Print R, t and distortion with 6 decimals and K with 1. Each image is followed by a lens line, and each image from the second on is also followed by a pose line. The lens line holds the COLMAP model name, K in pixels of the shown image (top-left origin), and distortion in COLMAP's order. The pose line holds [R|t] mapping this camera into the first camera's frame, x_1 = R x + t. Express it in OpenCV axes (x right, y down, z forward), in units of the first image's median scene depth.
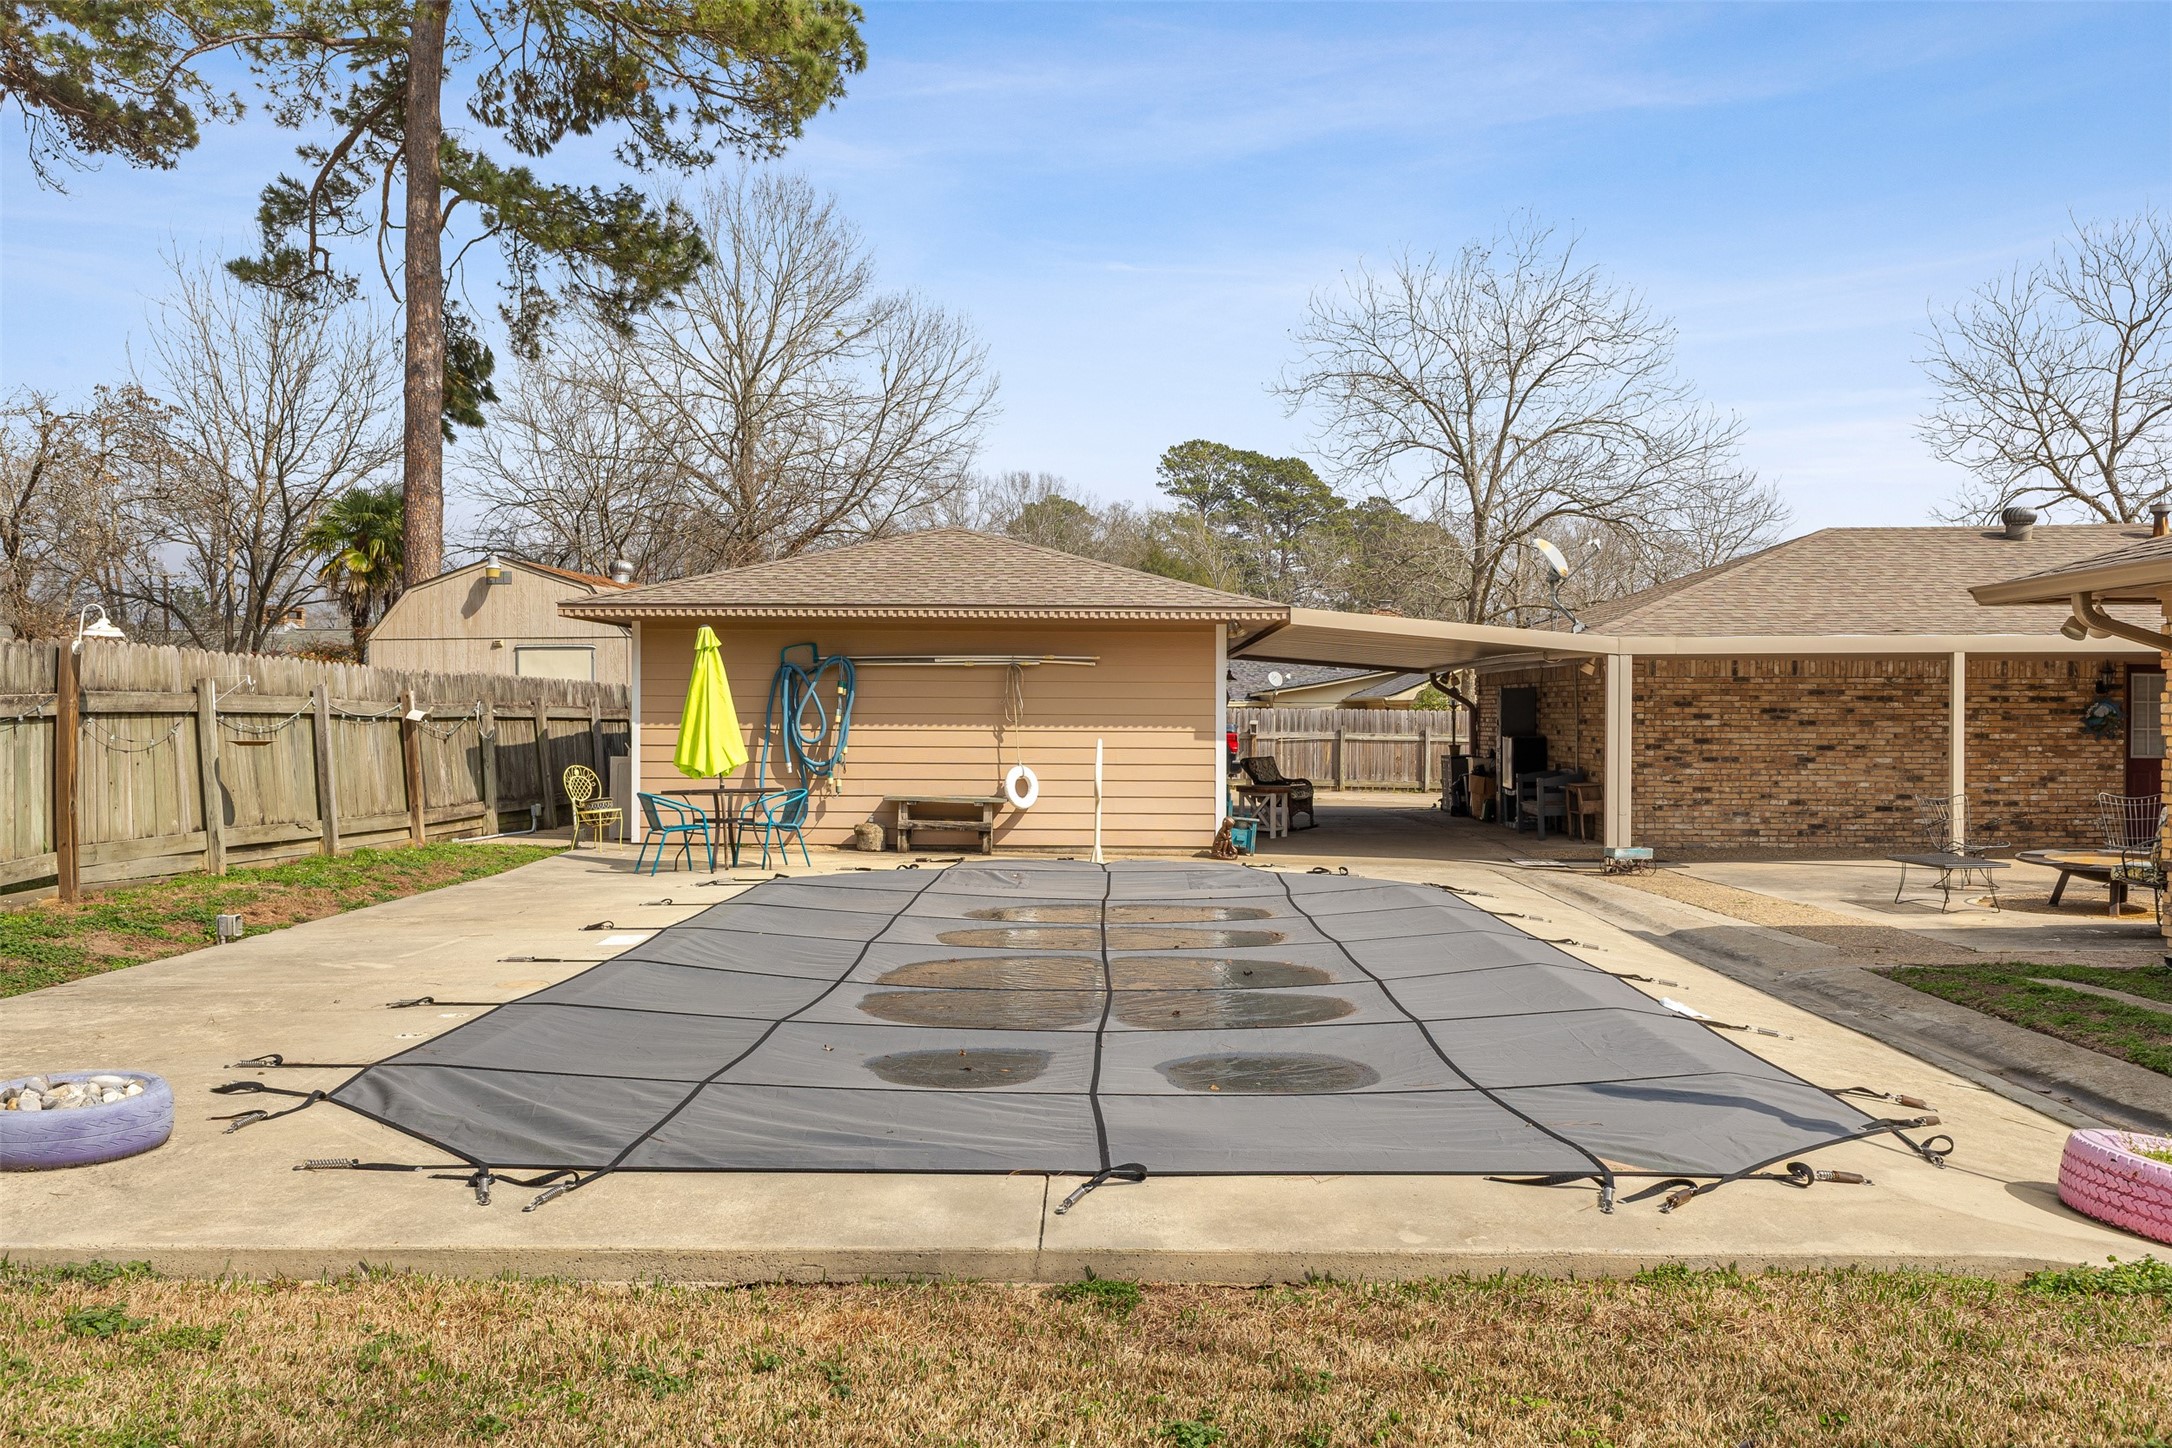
lens RADIAL K [[1746.6, 0, 1144.2], [0, 1746.6, 725.0], [0, 0, 1]] dist [0.004908, -0.008349]
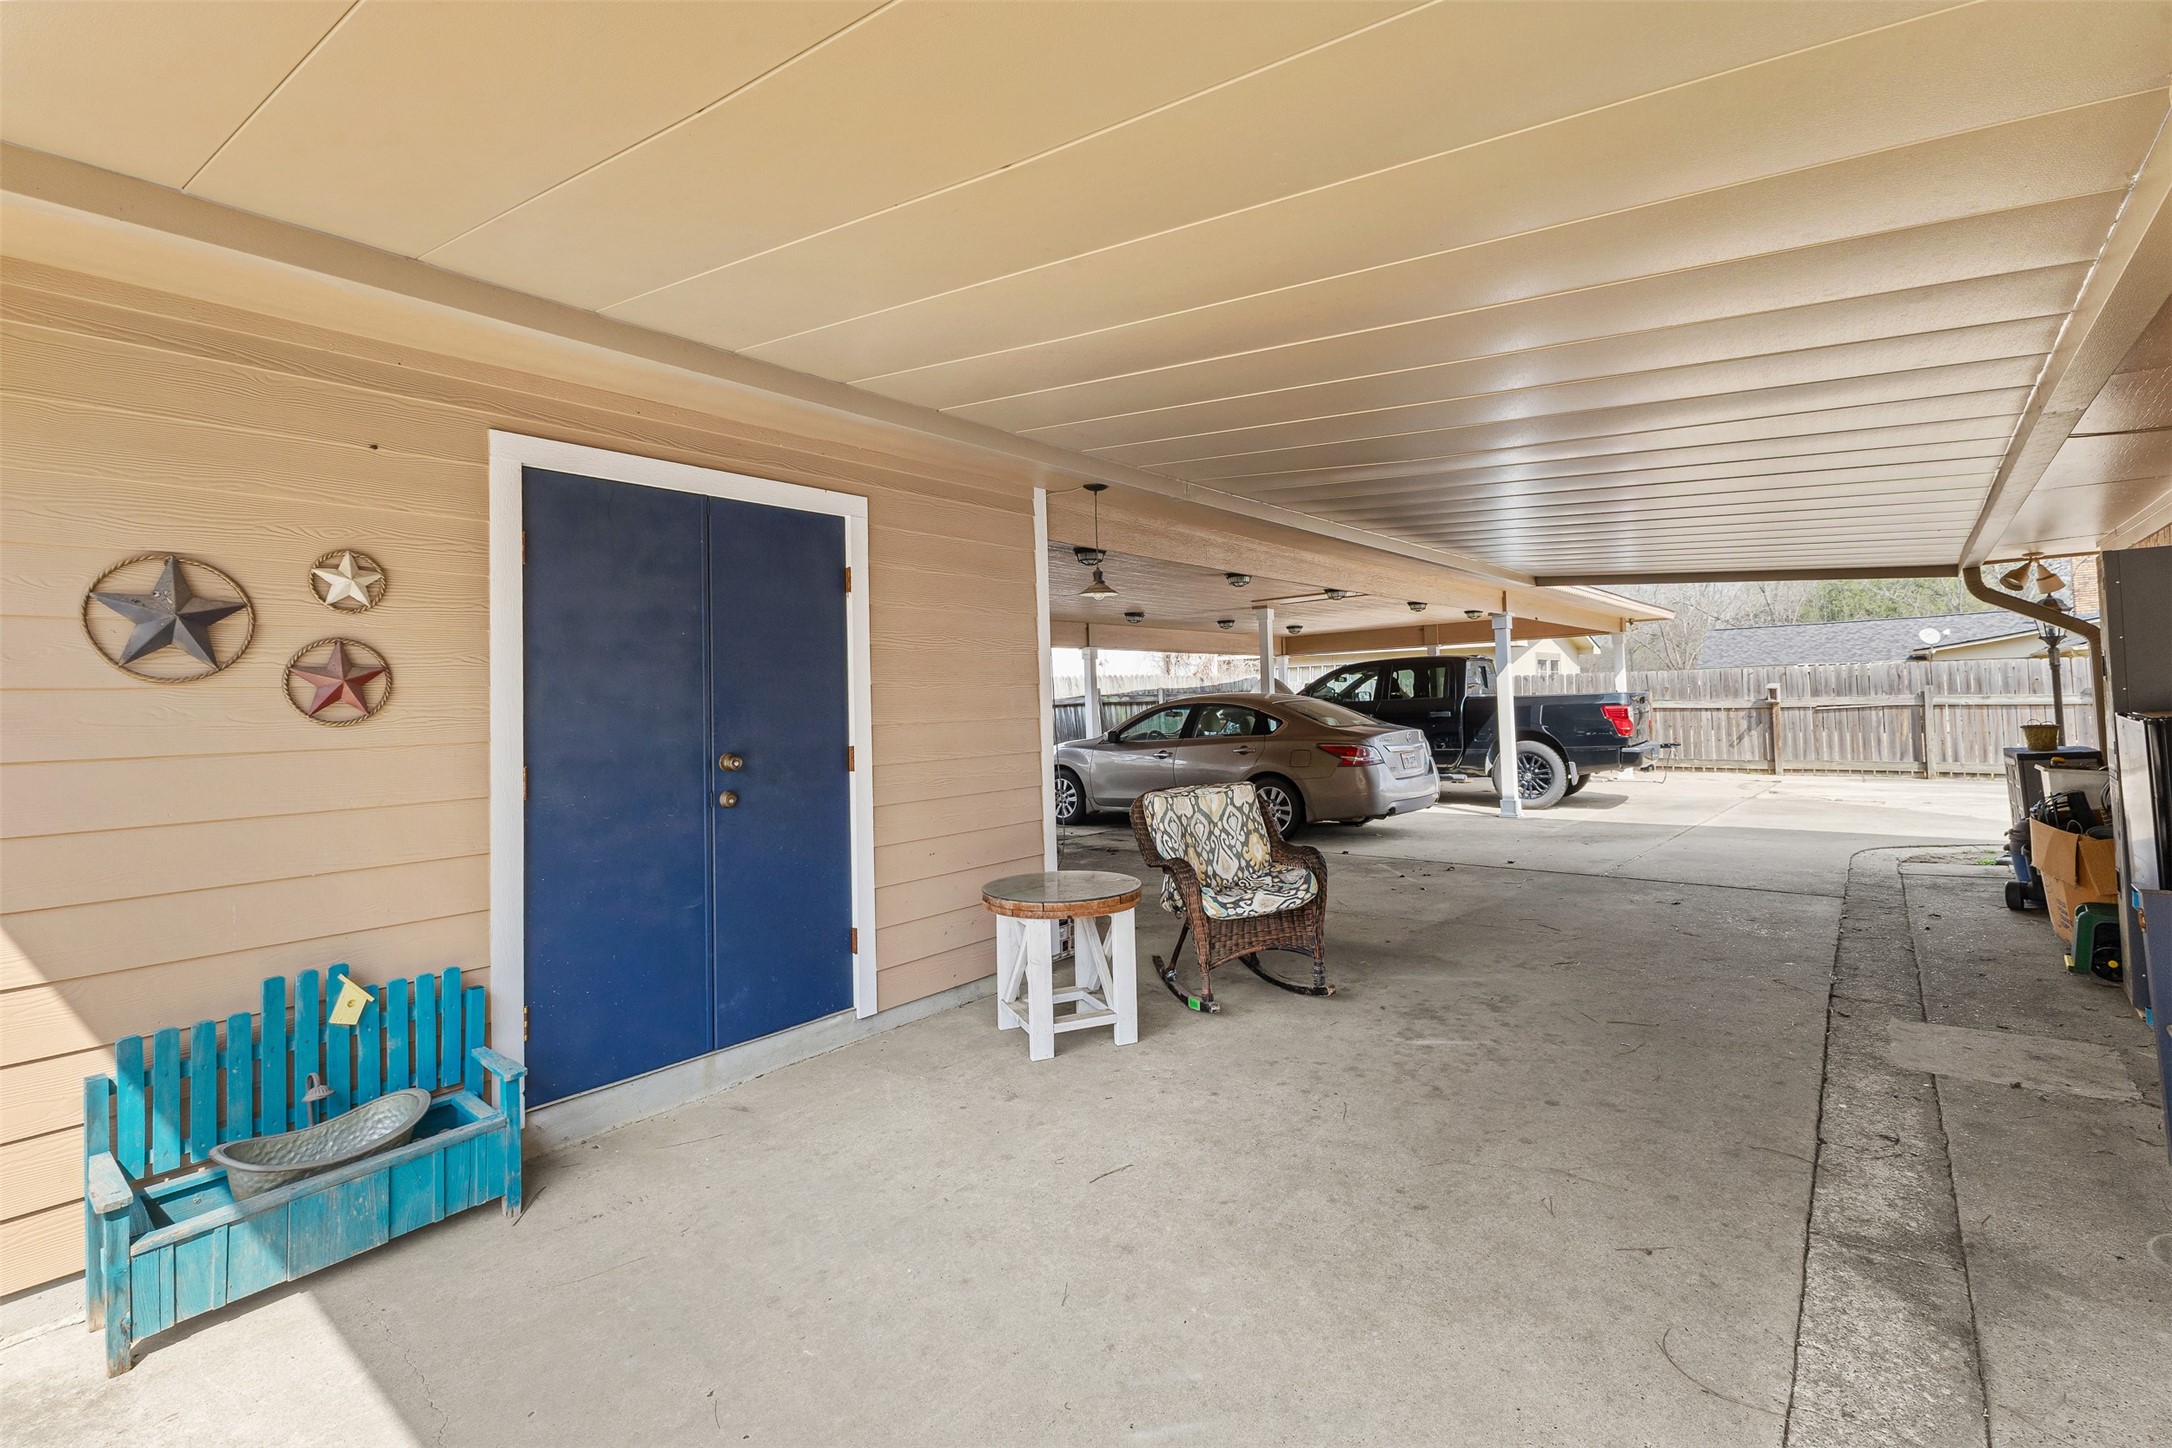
lens RADIAL K [[958.5, 0, 1083.2], [0, 958.5, 652.8], [0, 0, 1]] dist [0.012434, -0.003153]
pose [[0.751966, -0.065662, -0.655924, 0.216377], [0.032395, 0.997505, -0.062718, 0.001259], [0.658406, 0.025914, 0.752217, 0.907262]]
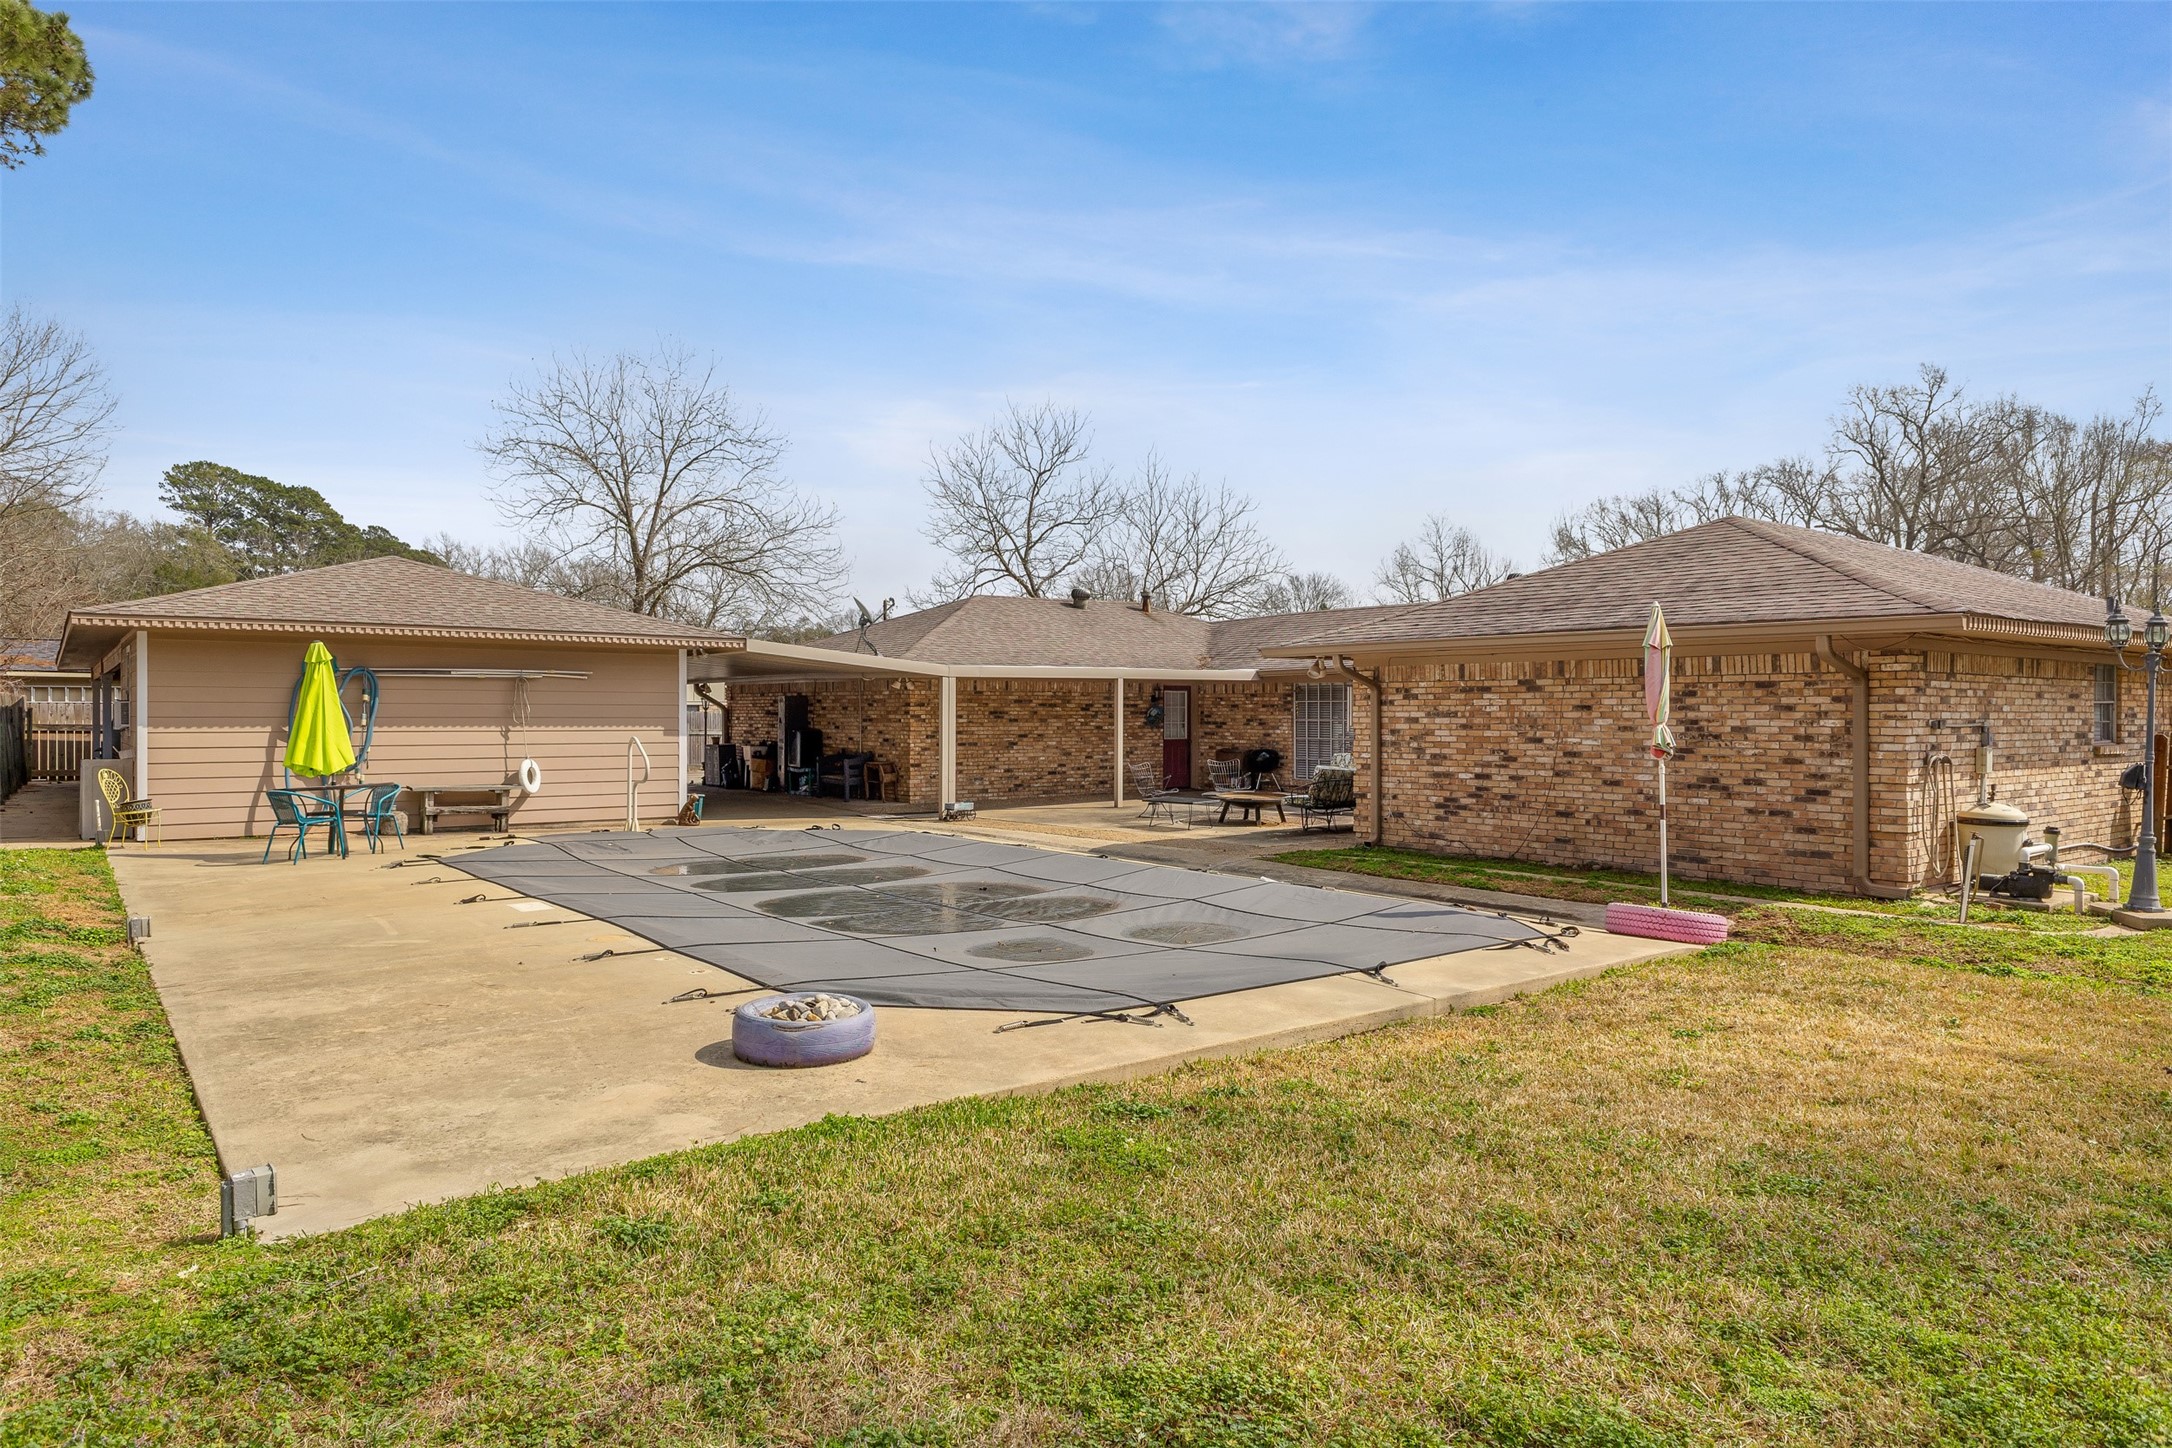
lens RADIAL K [[1309.2, 0, 1096.2], [0, 1309.2, 718.5], [0, 0, 1]] dist [0.004574, -0.002193]
pose [[0.787917, -0.004428, 0.615766, -0.293413], [0.003947, 0.999990, 0.002140, -0.005153], [-0.615769, 0.000744, 0.787926, 0.016521]]
